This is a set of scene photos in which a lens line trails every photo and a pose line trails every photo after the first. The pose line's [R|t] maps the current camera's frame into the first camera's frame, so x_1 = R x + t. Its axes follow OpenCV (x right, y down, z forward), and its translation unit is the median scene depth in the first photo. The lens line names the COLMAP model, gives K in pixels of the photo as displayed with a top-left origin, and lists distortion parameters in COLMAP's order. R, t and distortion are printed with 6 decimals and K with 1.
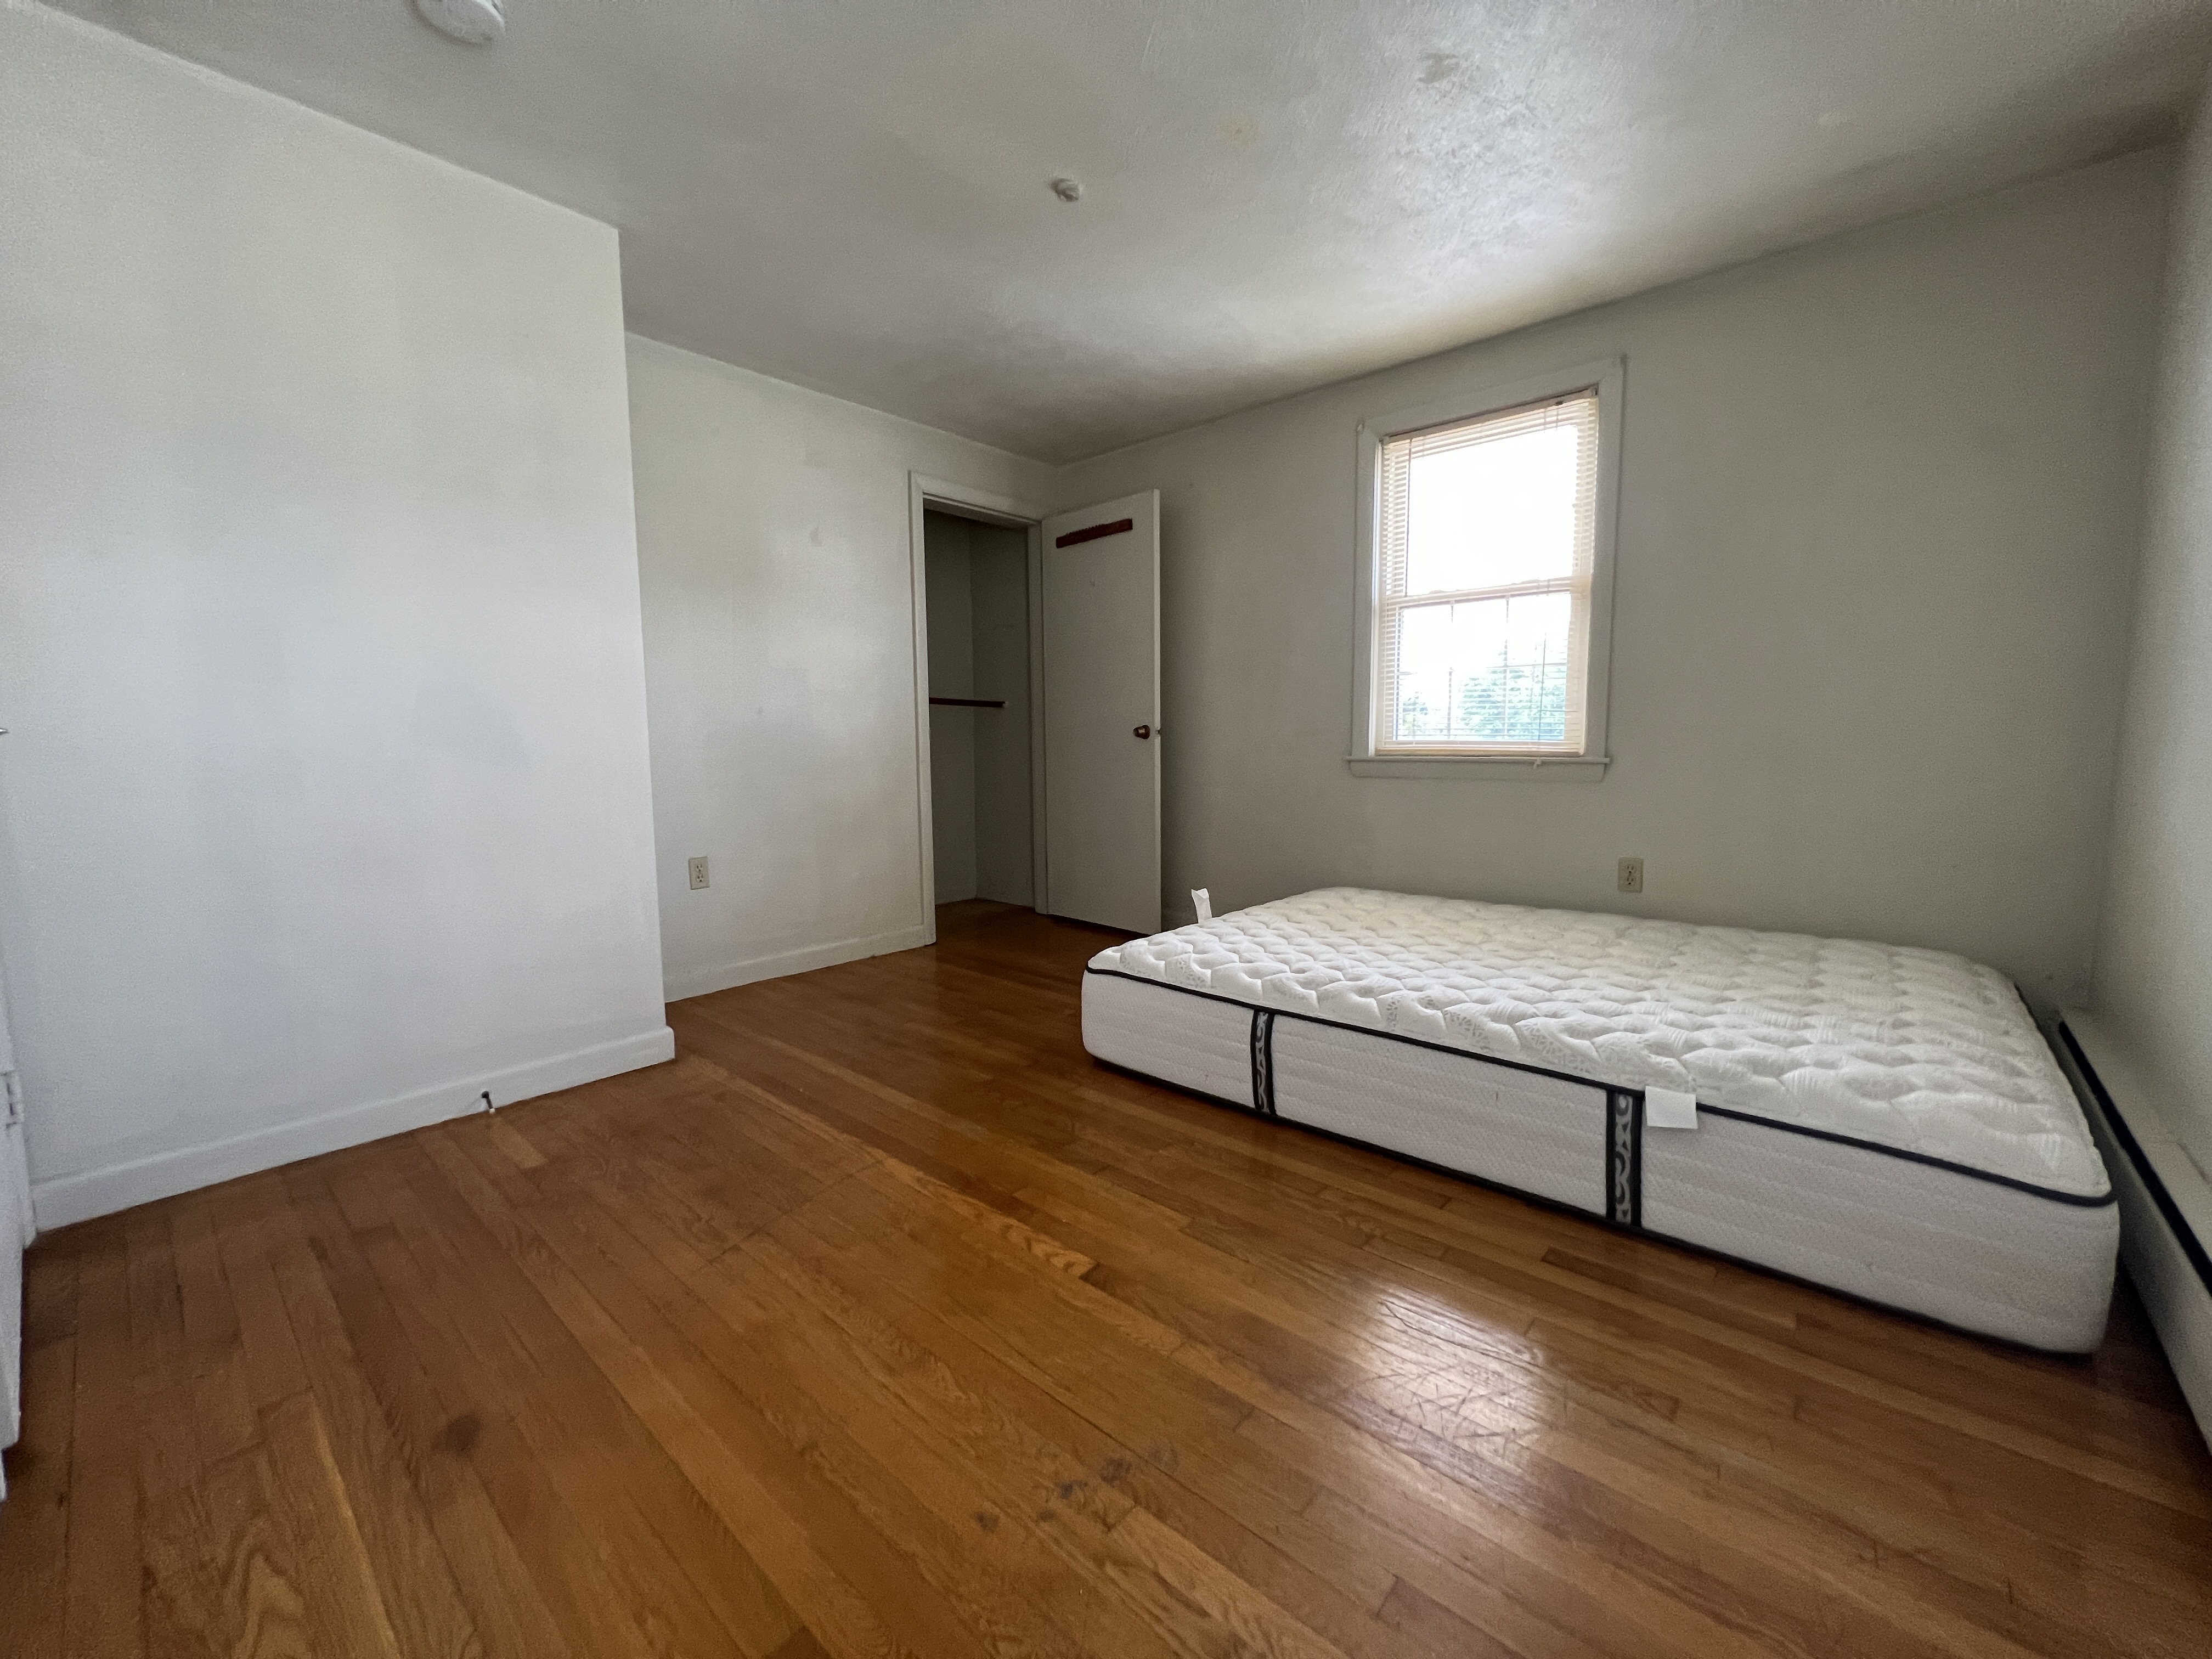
lens RADIAL K [[886.7, 0, 1107.1], [0, 886.7, 832.0], [0, 0, 1]] dist [-0.001079, -0.000789]
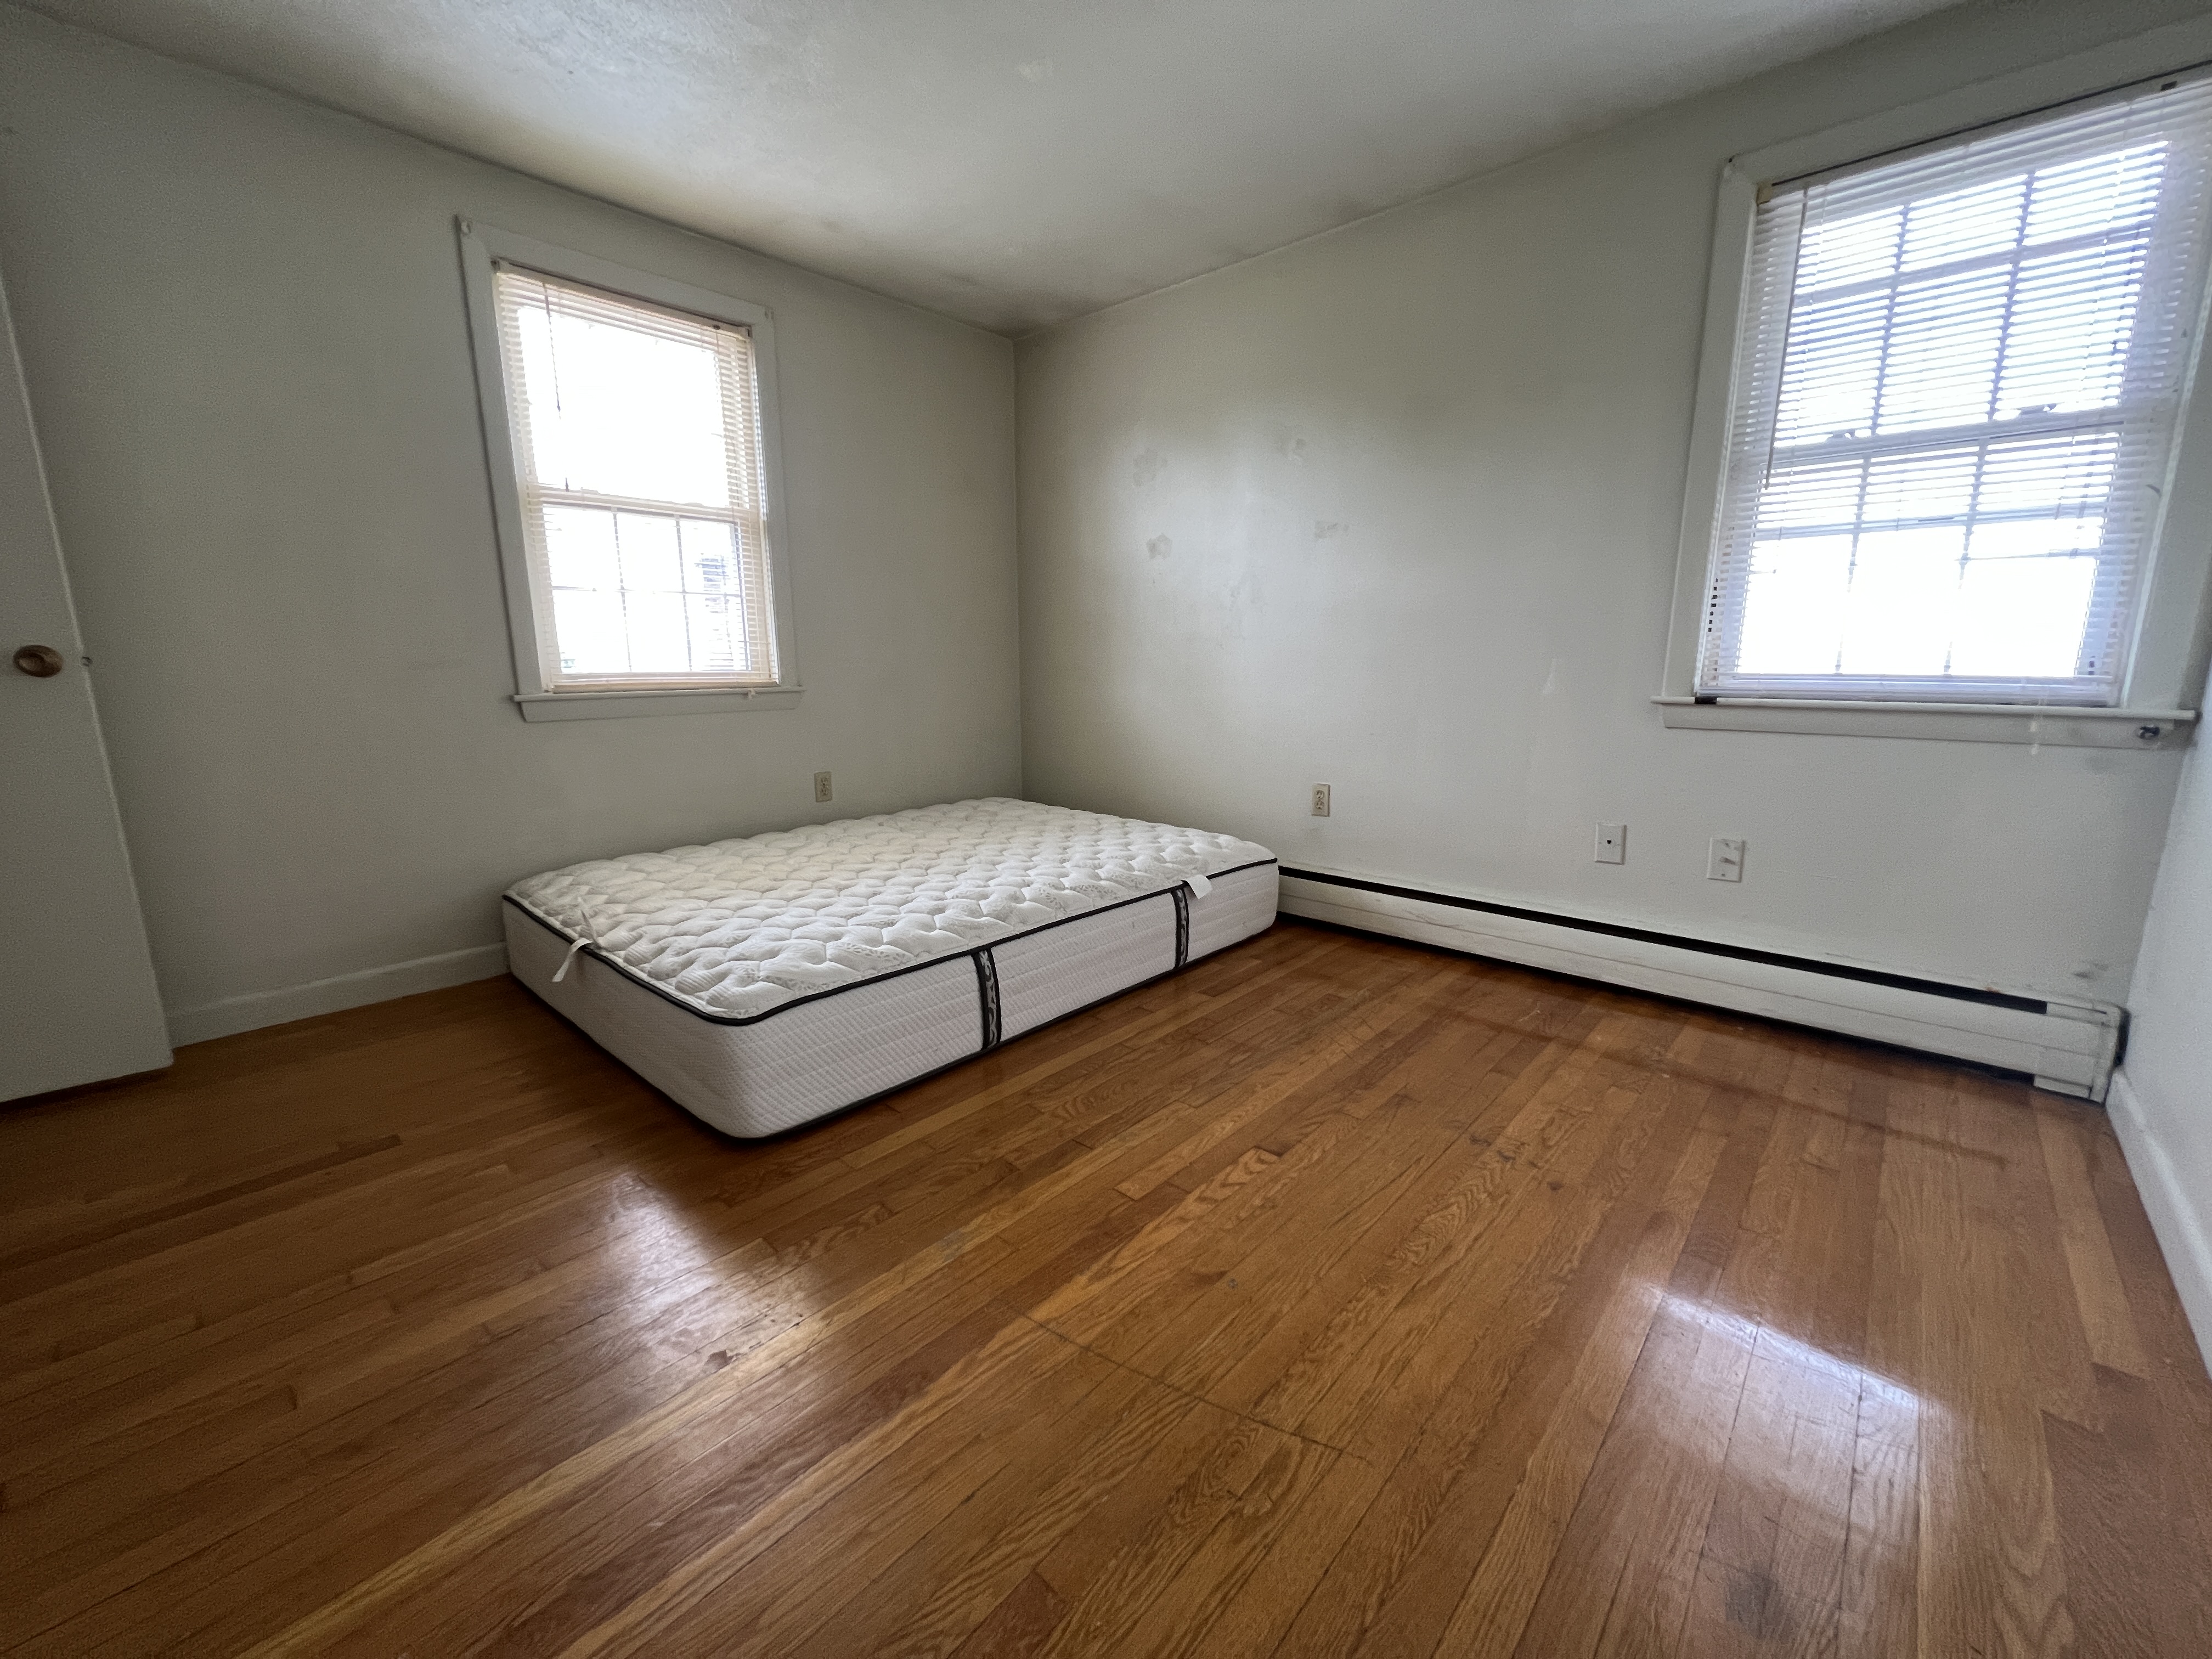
lens RADIAL K [[886.7, 0, 1098.9], [0, 886.7, 825.6], [0, 0, 1]] dist [-0.001079, -0.000789]
pose [[0.025841, -0.180229, 0.983285, -0.752438], [0.109847, 0.978169, 0.176404, -0.090941], [-0.993613, 0.103452, 0.045074, 0.801275]]
